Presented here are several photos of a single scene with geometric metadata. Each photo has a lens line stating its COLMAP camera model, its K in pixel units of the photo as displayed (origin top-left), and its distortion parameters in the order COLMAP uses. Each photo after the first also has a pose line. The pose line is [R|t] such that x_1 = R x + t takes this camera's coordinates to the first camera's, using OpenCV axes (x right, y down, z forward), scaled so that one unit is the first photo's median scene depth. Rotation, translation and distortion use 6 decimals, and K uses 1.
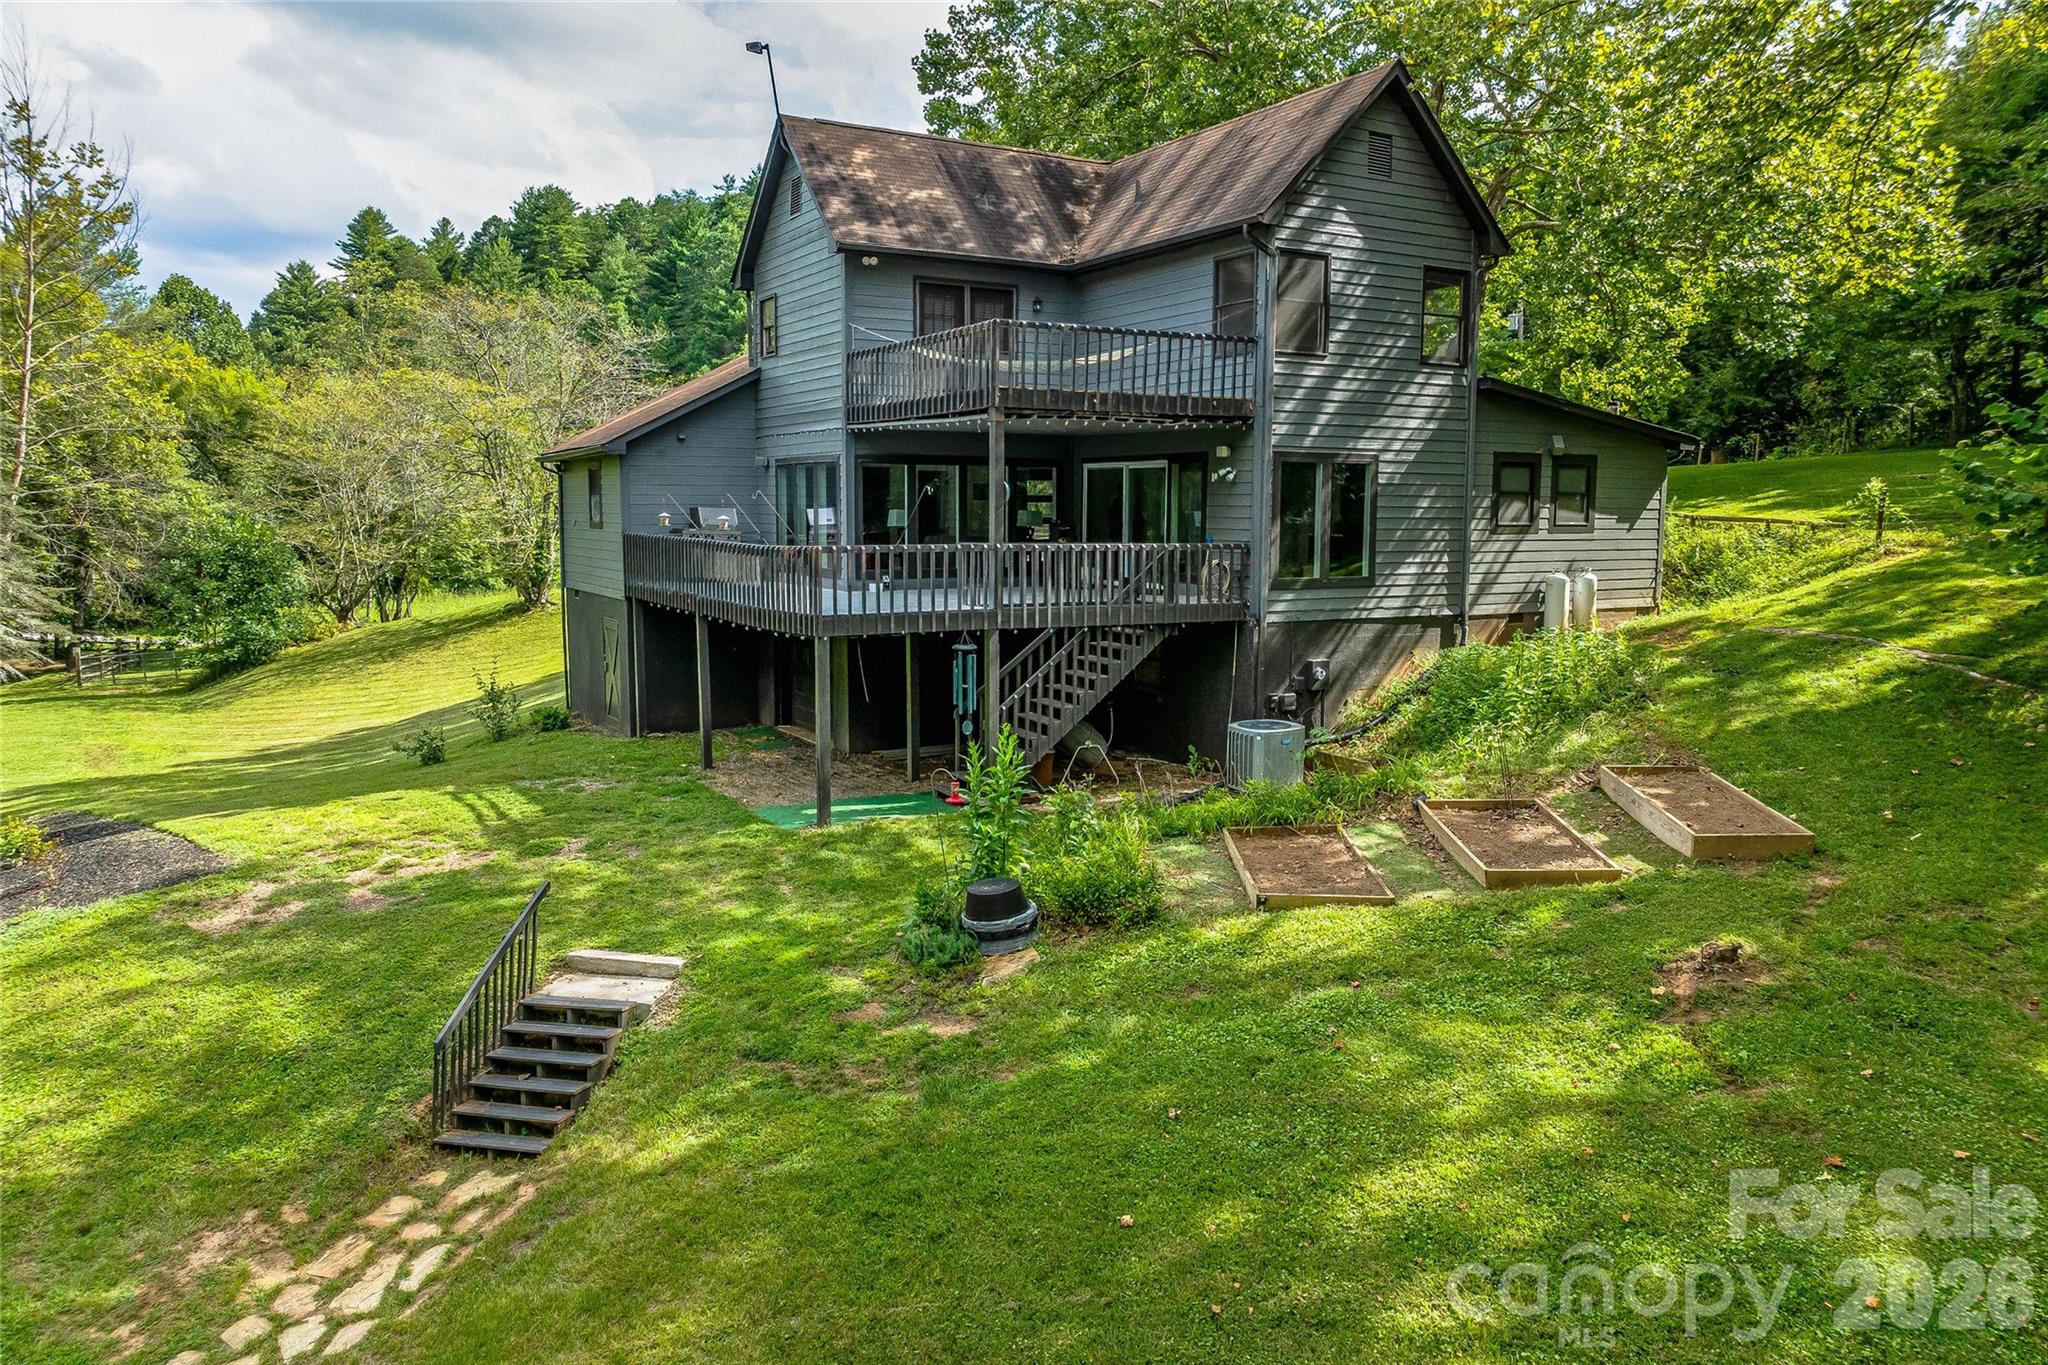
lens RADIAL K [[1453.3, 0, 1024.0], [0, 1453.3, 682.5], [0, 0, 1]] dist [-0.034247, -0.003124]
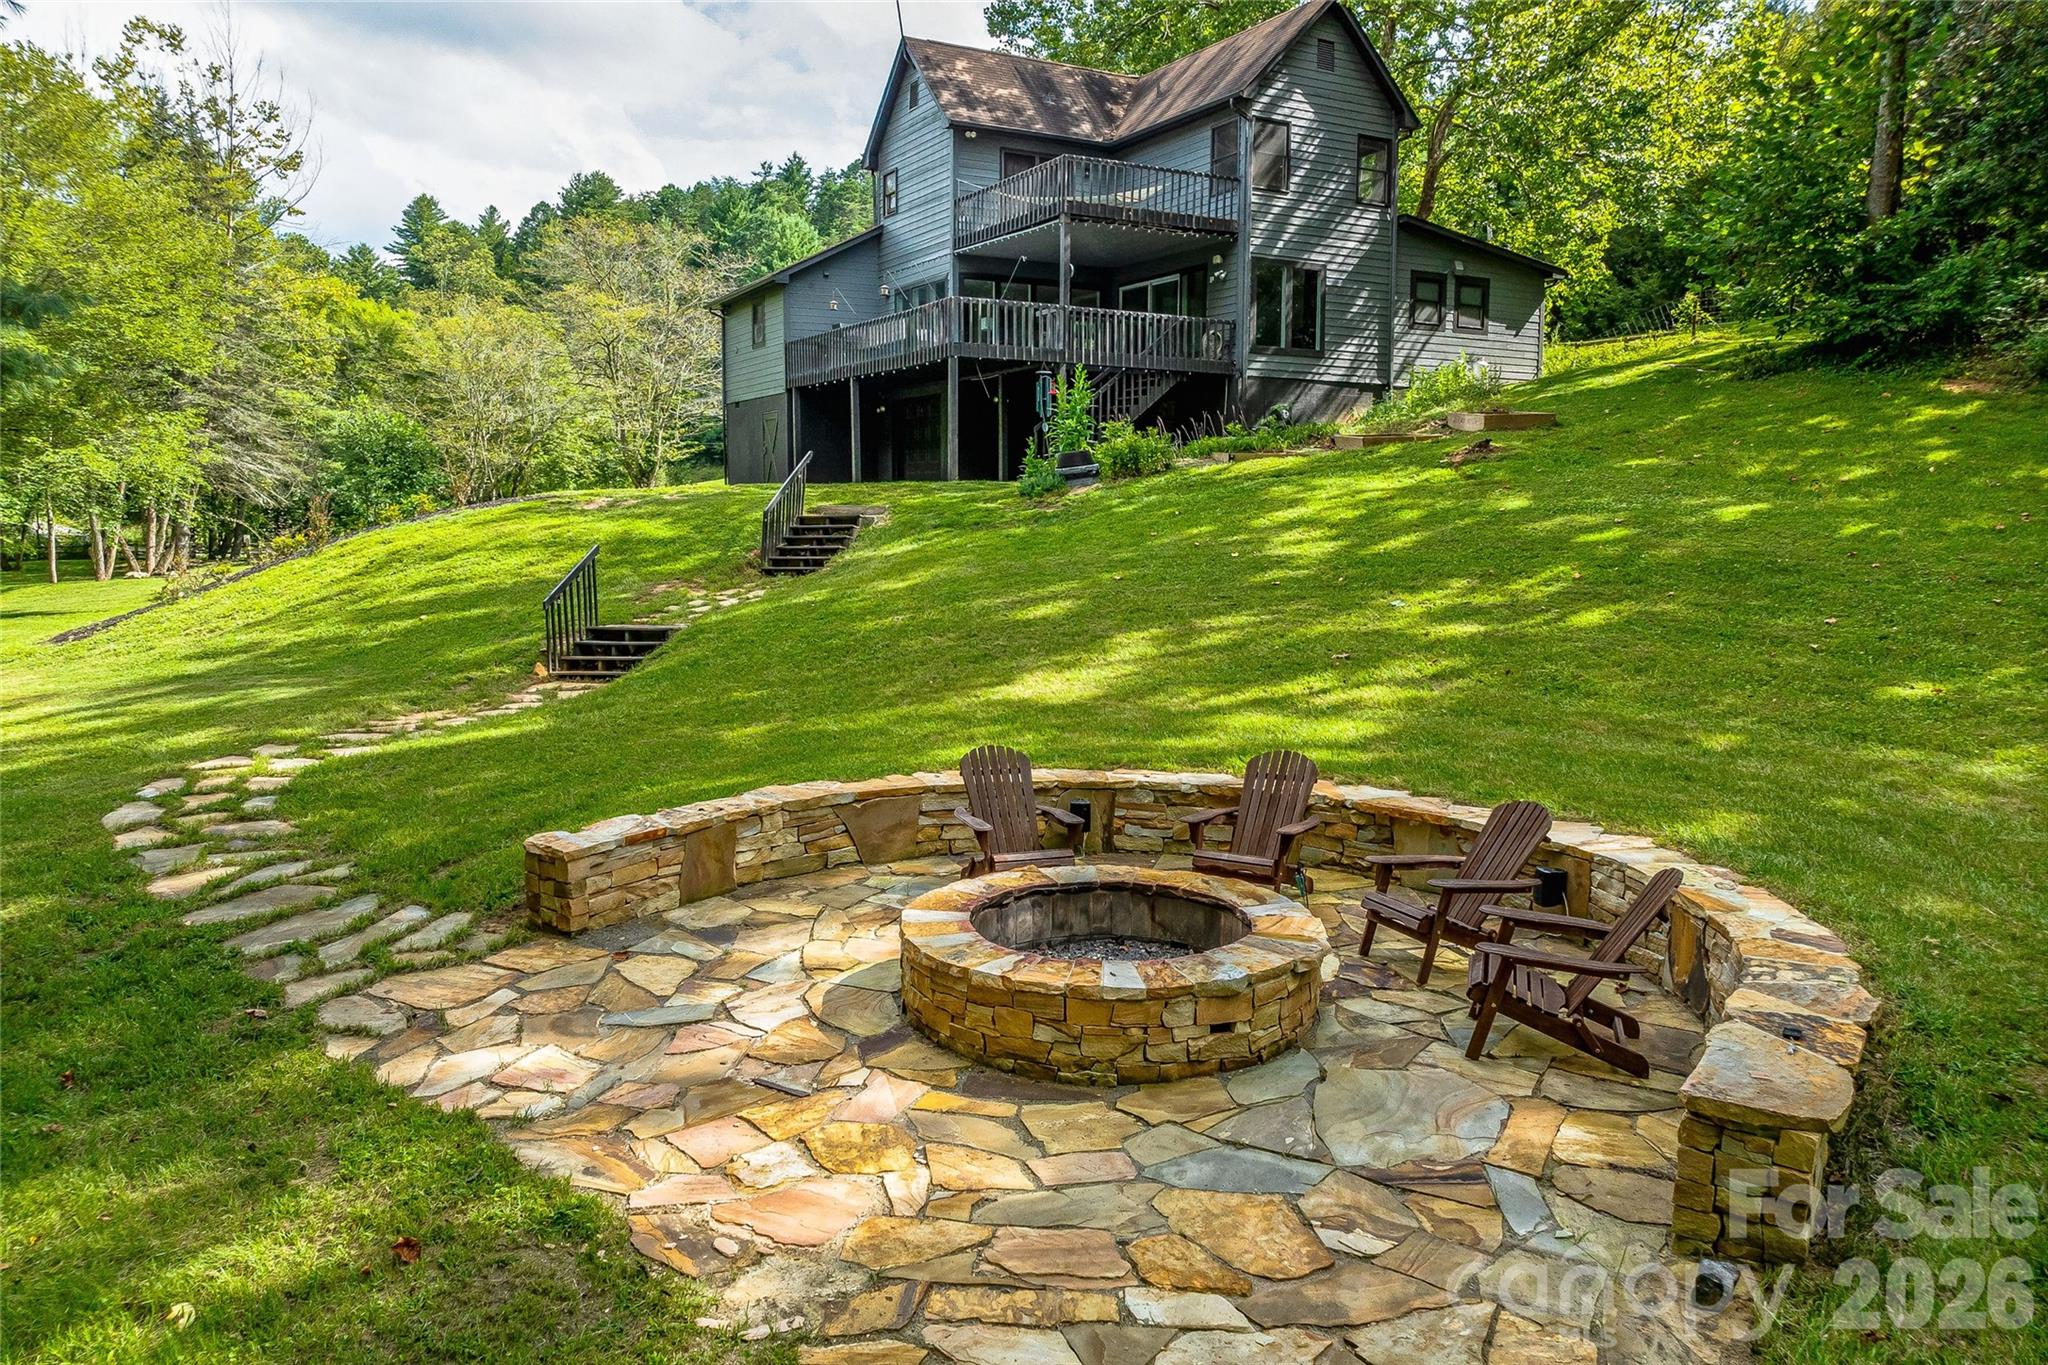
lens RADIAL K [[1453.3, 0, 1024.0], [0, 1453.3, 682.5], [0, 0, 1]] dist [-0.034247, -0.003124]
pose [[0.999909, 0.000994, -0.013485, -0.033760], [-0.000992, 0.999999, 0.000162, 0.246688], [0.013485, -0.000149, 0.999909, -0.420878]]
